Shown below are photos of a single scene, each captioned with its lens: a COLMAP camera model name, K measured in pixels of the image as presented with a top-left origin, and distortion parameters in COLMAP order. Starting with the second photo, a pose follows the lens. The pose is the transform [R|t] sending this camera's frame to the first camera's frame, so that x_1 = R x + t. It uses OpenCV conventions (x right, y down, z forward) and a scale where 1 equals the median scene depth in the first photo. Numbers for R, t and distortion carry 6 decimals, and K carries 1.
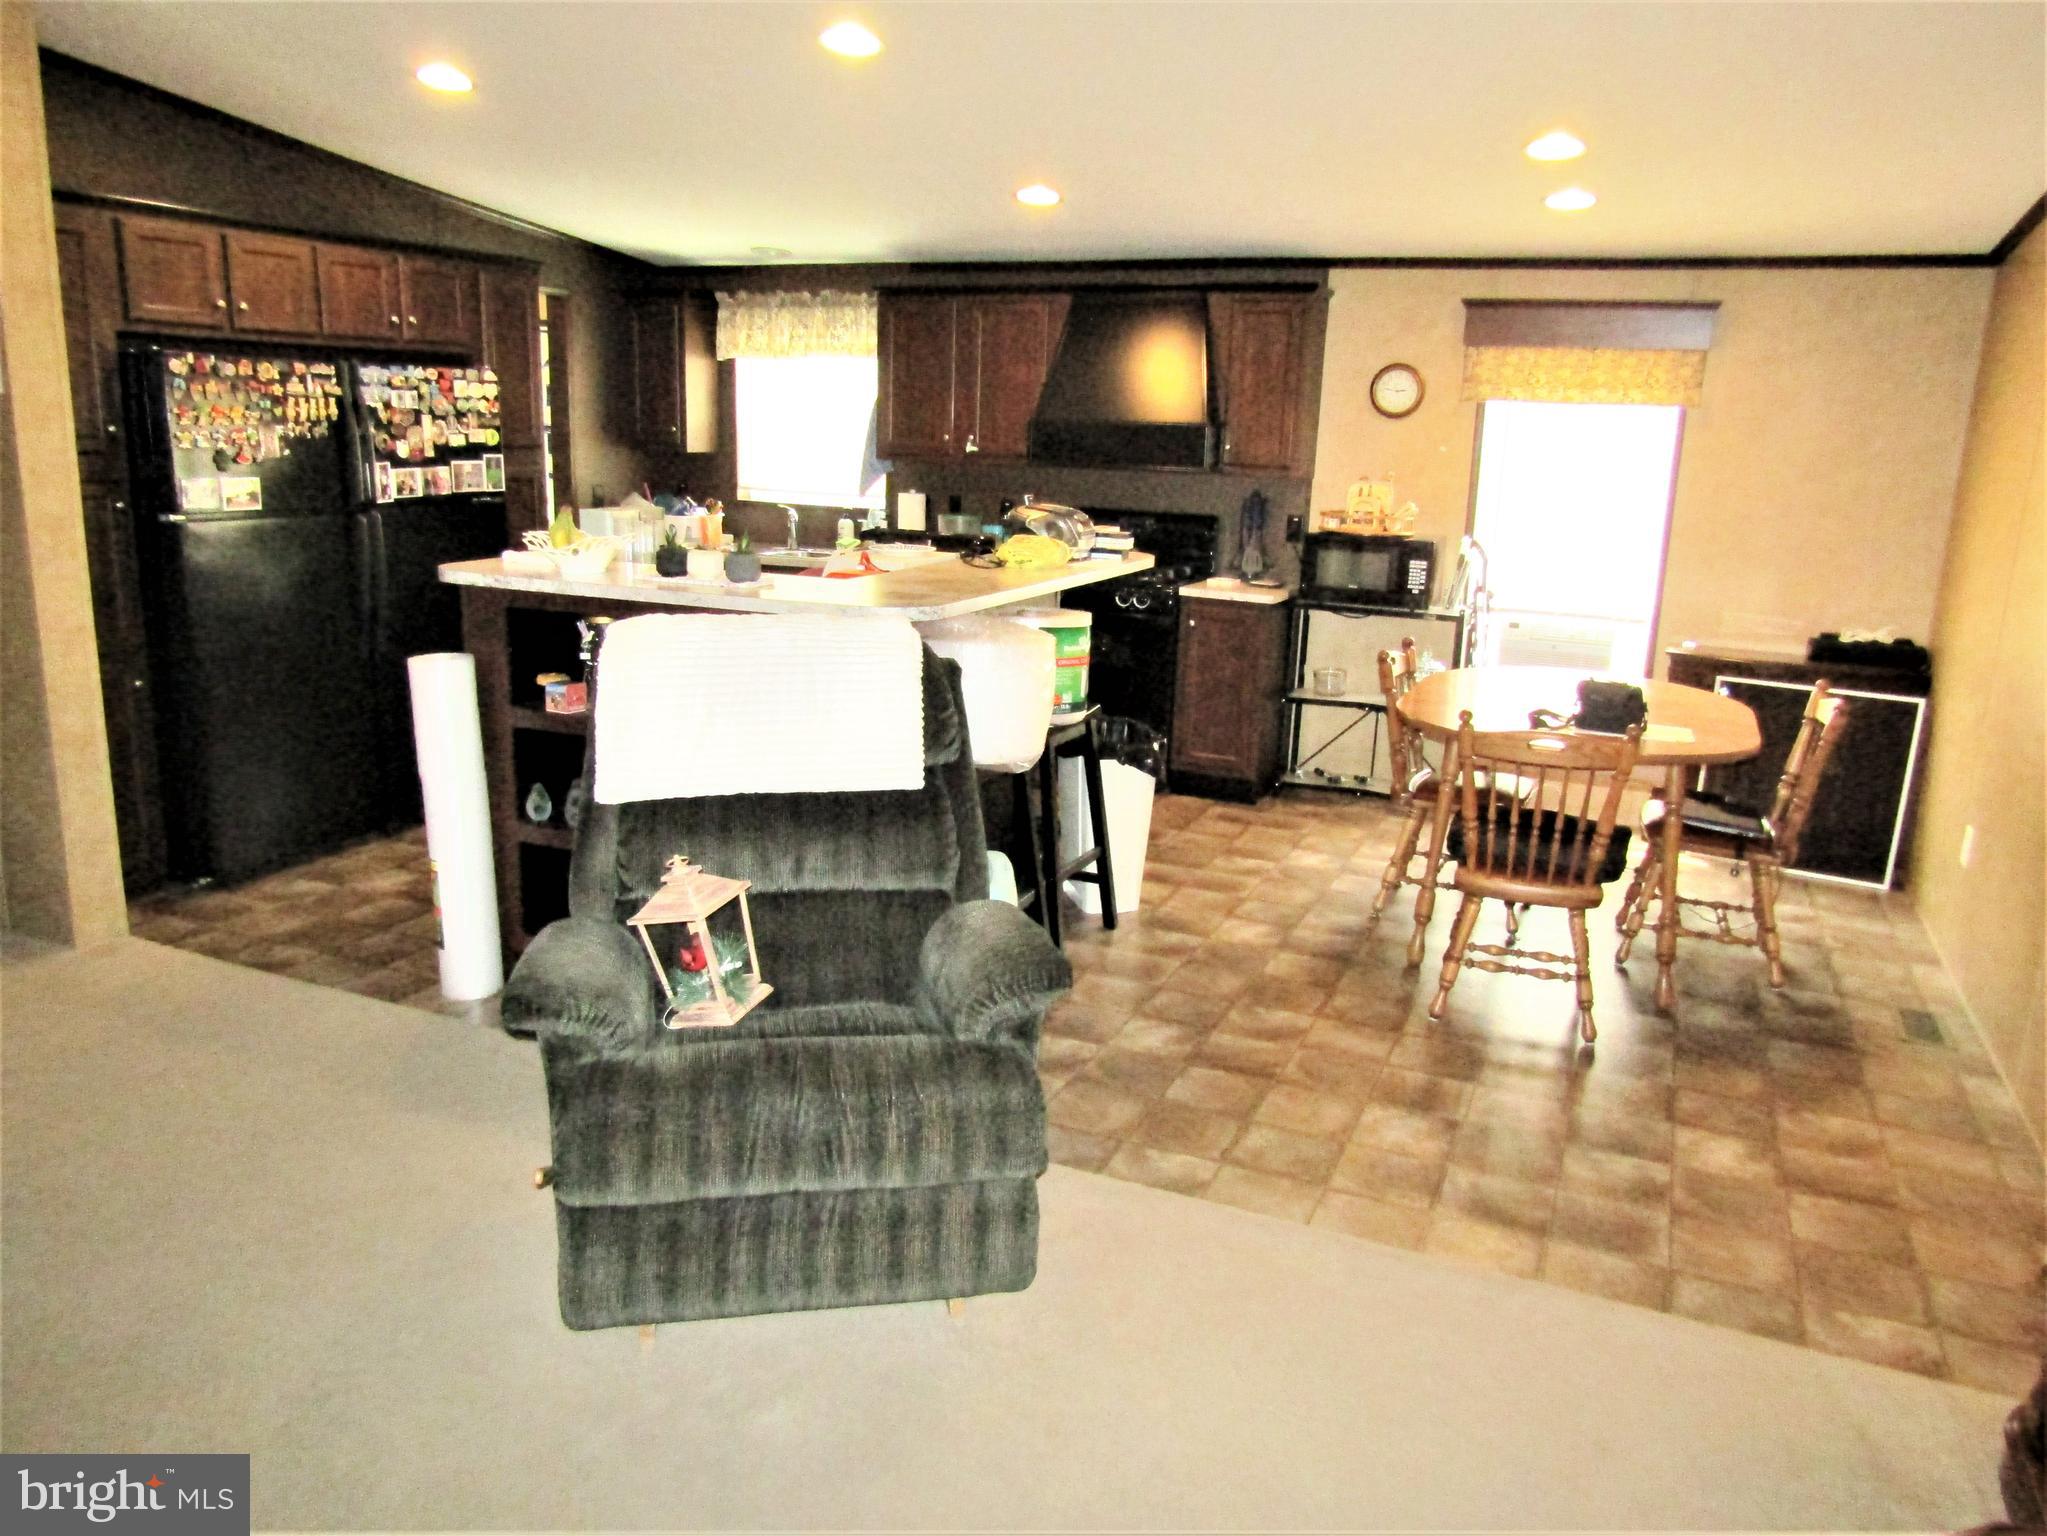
lens RADIAL K [[1440.1, 0, 1027.2], [0, 1440.1, 764.6], [0, 0, 1]] dist [-0.002444, 0.005836]
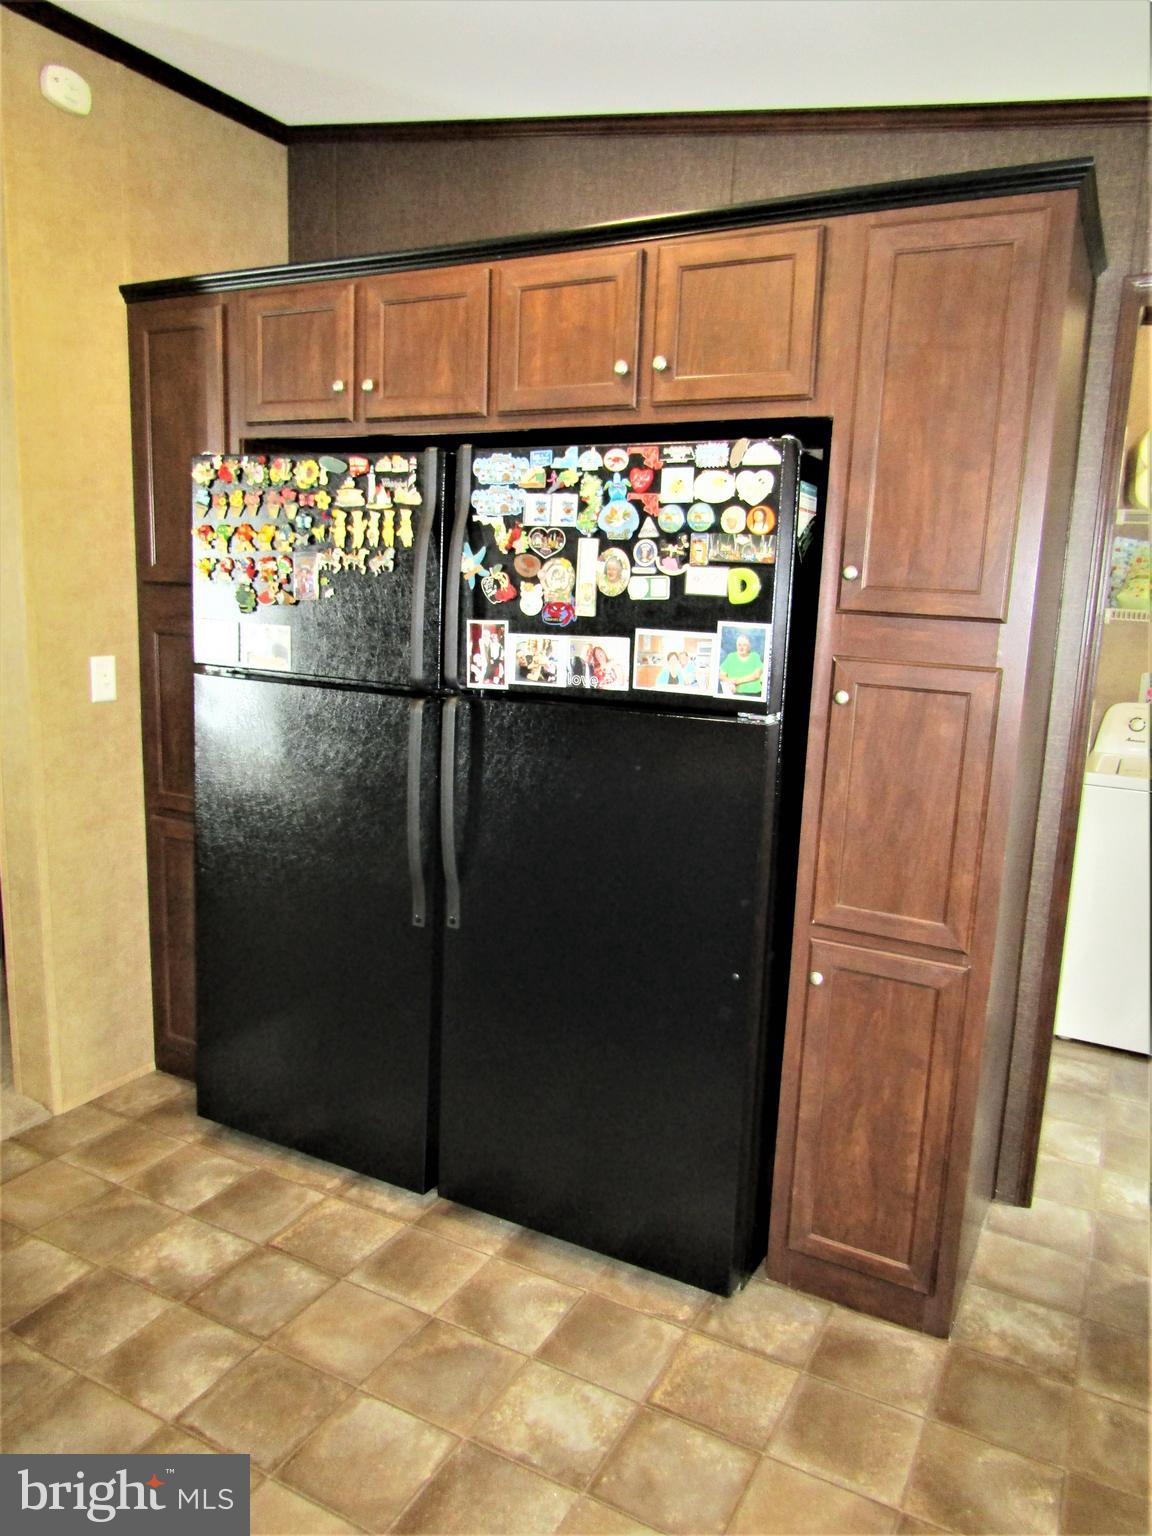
lens RADIAL K [[1080.6, 0, 584.6], [0, 1080.6, 761.8], [0, 0, 1]] dist [-0.002444, 0.005836]
pose [[-0.059901, 0.131837, -0.989460, -0.017107], [-0.270652, 0.951963, 0.143226, -0.228536], [0.960812, 0.276379, -0.021342, 1.062369]]
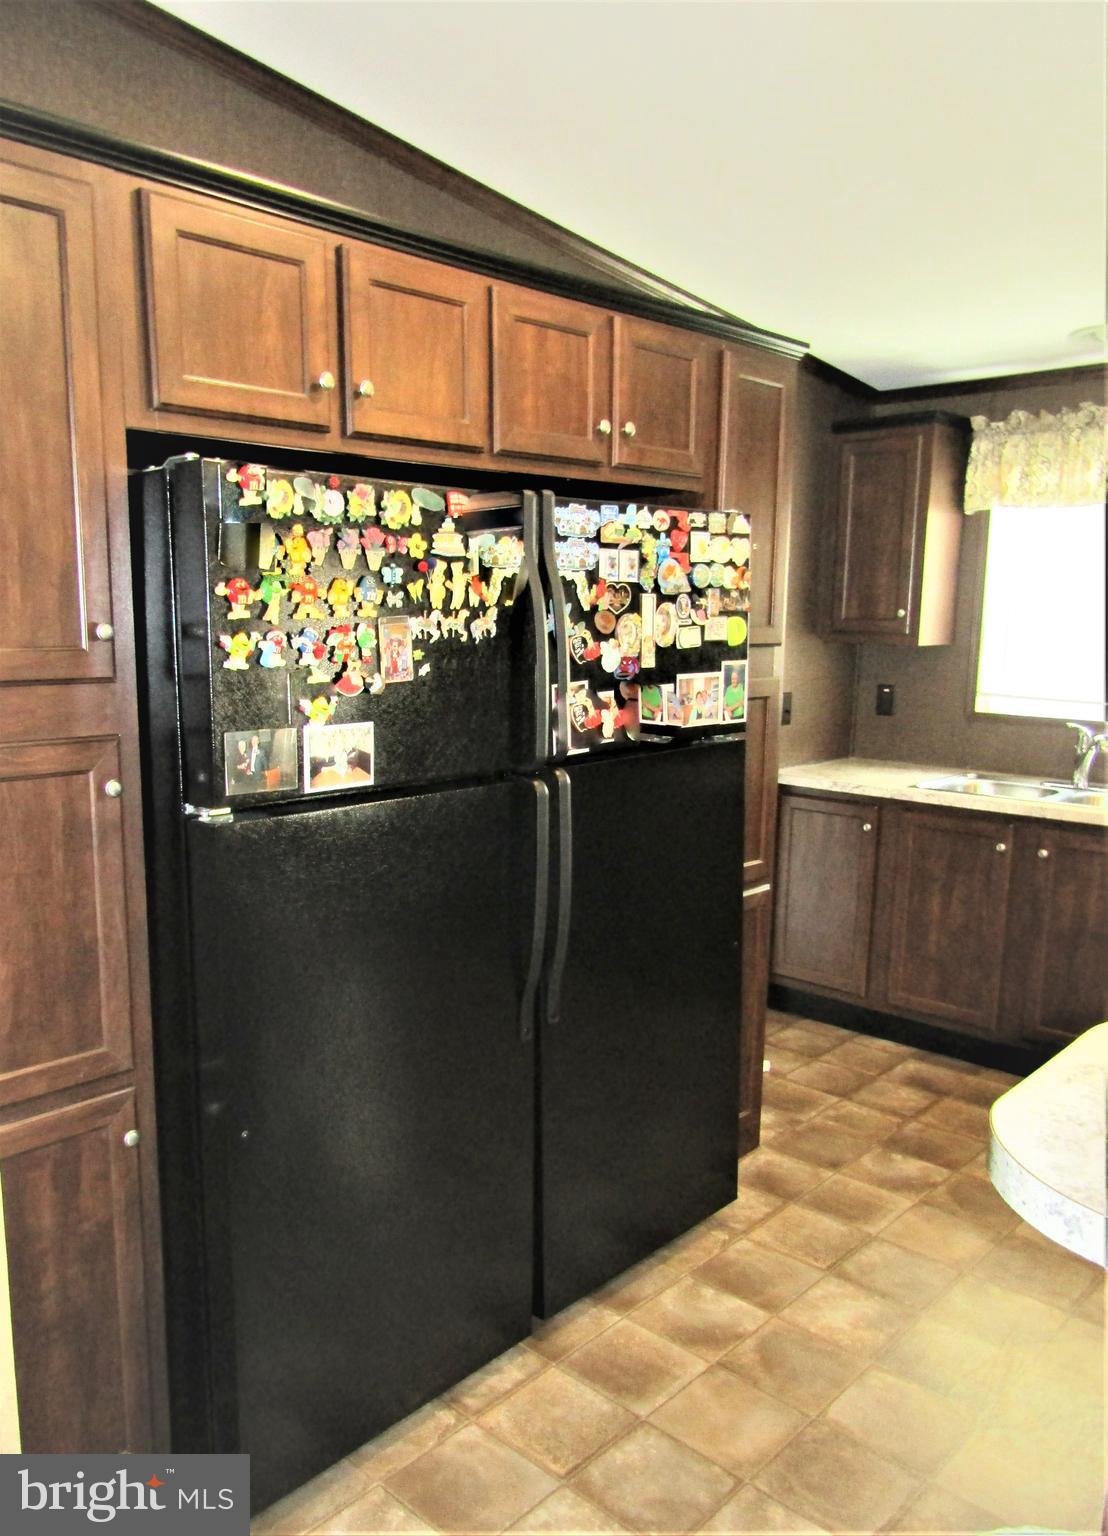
lens RADIAL K [[1154.8, 0, 510.3], [0, 1154.8, 818.1], [0, 0, 1]] dist [0.013660, 0.019965]
pose [[0.936135, 0.035204, -0.349874, -0.318852], [-0.055645, 0.997270, -0.048541, -0.136959], [0.347210, 0.064909, 0.935539, 0.590917]]
